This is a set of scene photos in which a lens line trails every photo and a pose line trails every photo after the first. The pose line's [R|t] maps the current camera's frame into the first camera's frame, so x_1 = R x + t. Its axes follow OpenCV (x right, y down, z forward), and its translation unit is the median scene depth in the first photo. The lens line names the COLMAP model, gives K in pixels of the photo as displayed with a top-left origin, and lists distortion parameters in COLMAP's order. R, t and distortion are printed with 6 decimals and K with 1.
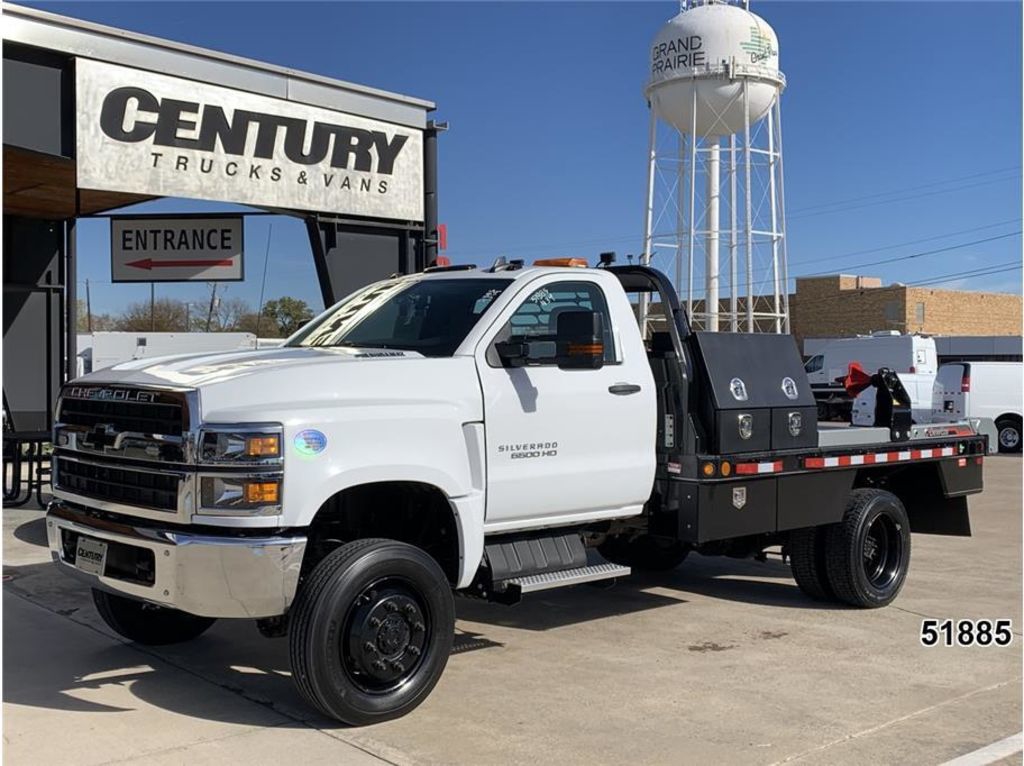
lens RADIAL K [[1178.7, 0, 513.5], [0, 1178.7, 377.4], [0, 0, 1]] dist [0.030889, -0.051678]
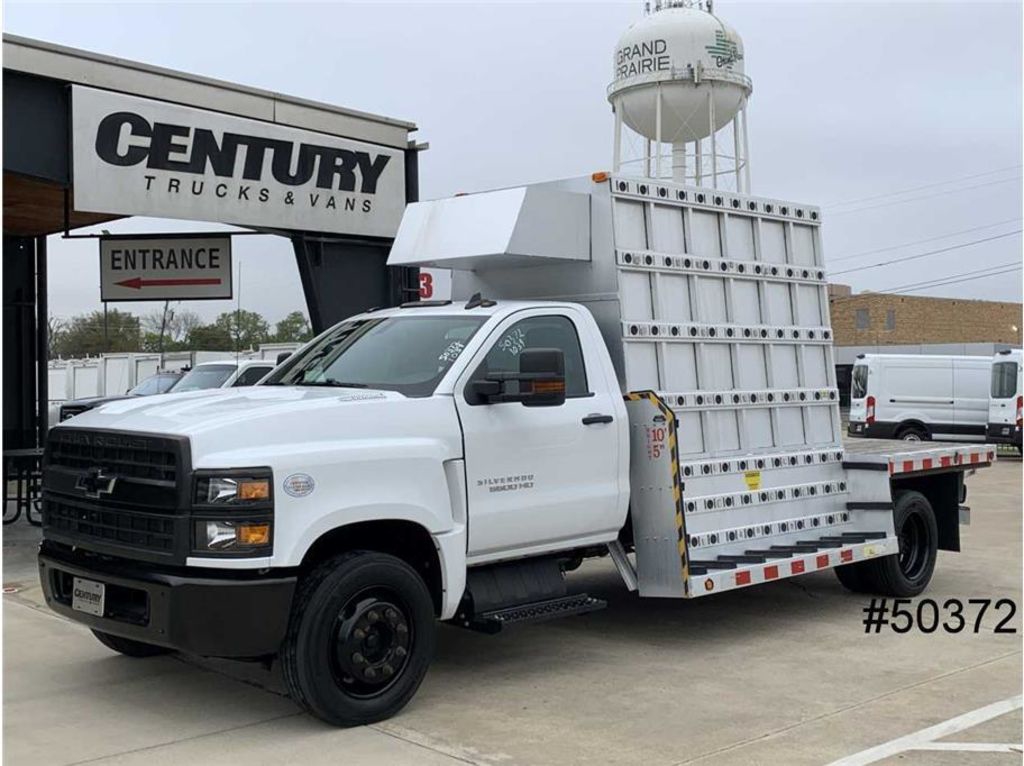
lens RADIAL K [[1220.2, 0, 512.8], [0, 1220.2, 380.1], [0, 0, 1]] dist [0.031372, -0.031510]
pose [[0.999481, -0.009987, 0.030620, -0.018736], [0.010242, 0.999914, -0.008195, -0.000413], [-0.030536, 0.008505, 0.999497, -0.065408]]
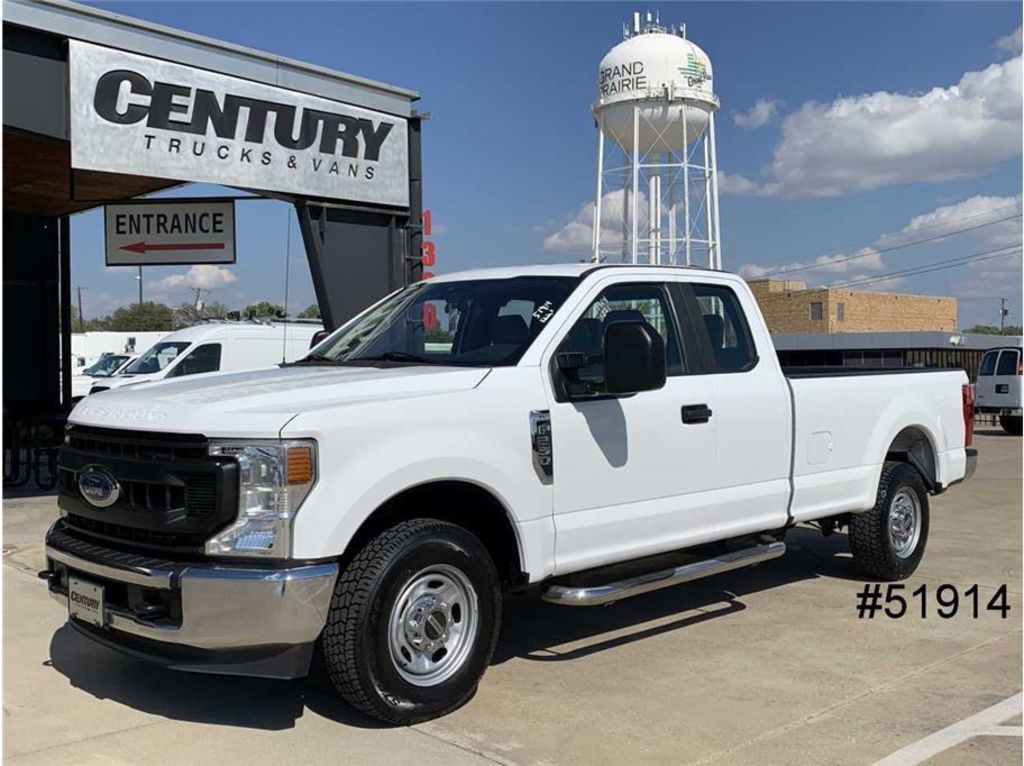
lens RADIAL K [[1072.3, 0, 510.0], [0, 1072.3, 382.3], [0, 0, 1]] dist [0.009625, -0.021450]
pose [[0.999358, -0.008383, 0.034834, -0.022878], [0.008156, 0.999945, 0.006652, 0.018049], [-0.034888, -0.006363, 0.999371, 0.056639]]
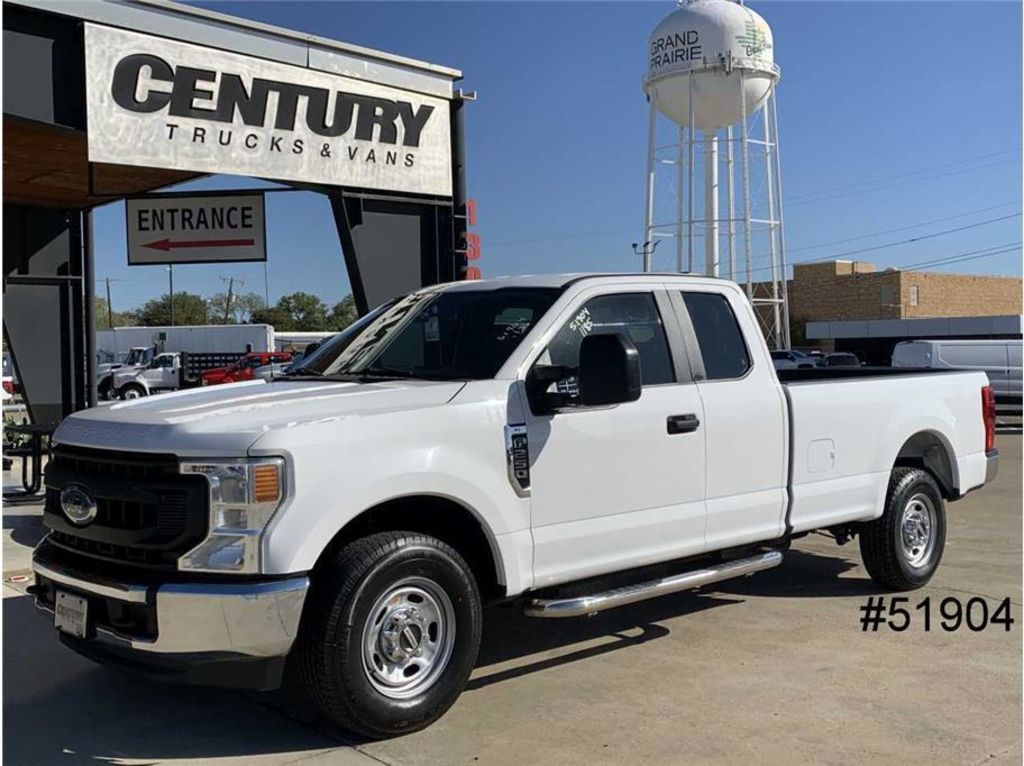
lens RADIAL K [[1133.5, 0, 512.2], [0, 1133.5, 378.6], [0, 0, 1]] dist [0.013306, -0.023104]
pose [[0.999822, -0.017956, -0.005836, -0.026751], [0.018018, 0.999782, 0.010596, 0.007177], [0.005644, -0.010699, 0.999927, 0.086944]]
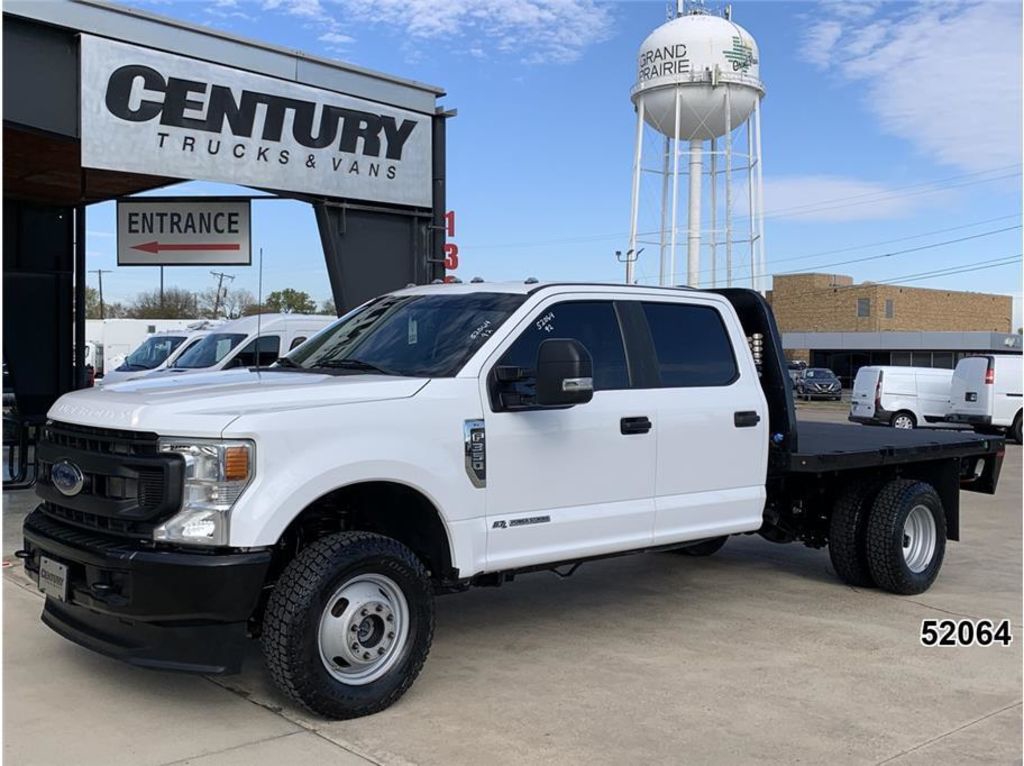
lens RADIAL K [[1112.8, 0, 511.5], [0, 1112.8, 380.8], [0, 0, 1]] dist [0.013915, -0.019724]
pose [[0.999932, 0.008773, 0.007663, -0.016137], [-0.008864, 0.999889, 0.011958, 0.002024], [-0.007557, -0.012025, 0.999899, 0.063788]]
